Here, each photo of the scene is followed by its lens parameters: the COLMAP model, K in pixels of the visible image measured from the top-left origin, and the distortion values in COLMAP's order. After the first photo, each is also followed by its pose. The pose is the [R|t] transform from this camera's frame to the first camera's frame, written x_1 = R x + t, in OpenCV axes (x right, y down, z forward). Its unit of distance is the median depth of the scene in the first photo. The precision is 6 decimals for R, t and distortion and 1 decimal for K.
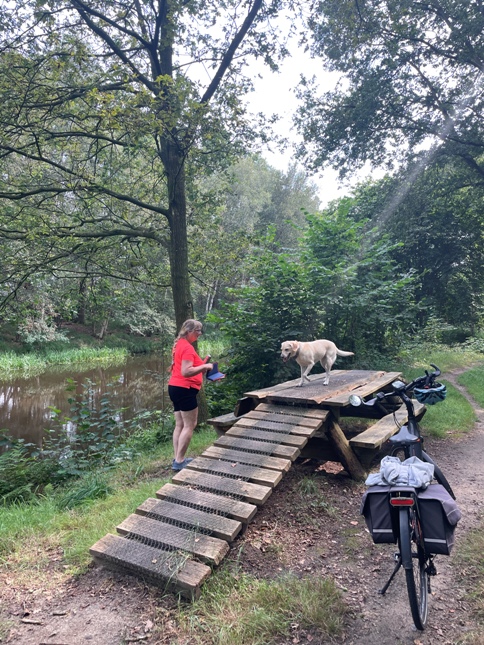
lens RADIAL K [[491.9, 0, 242.0], [0, 491.9, 322.5], [0, 0, 1]] dist [0.087091, -0.110494]
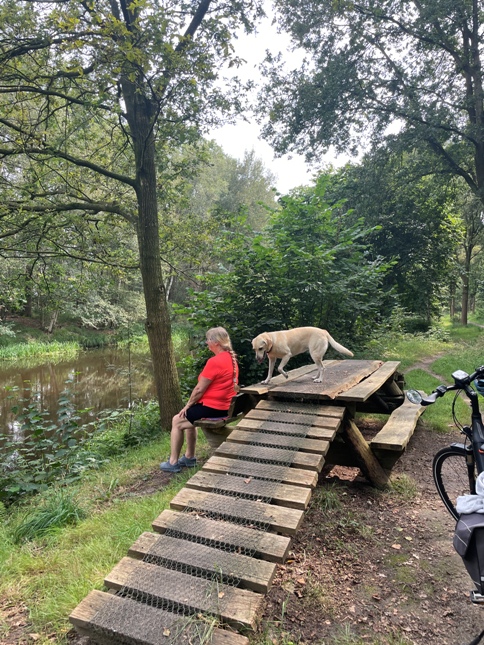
lens RADIAL K [[491.9, 0, 242.0], [0, 491.9, 322.5], [0, 0, 1]] dist [0.087091, -0.110494]
pose [[0.995418, -0.009451, 0.095151, -0.040804], [0.008092, 0.999860, 0.014654, 0.010172], [-0.095276, -0.013817, 0.995355, 0.091445]]
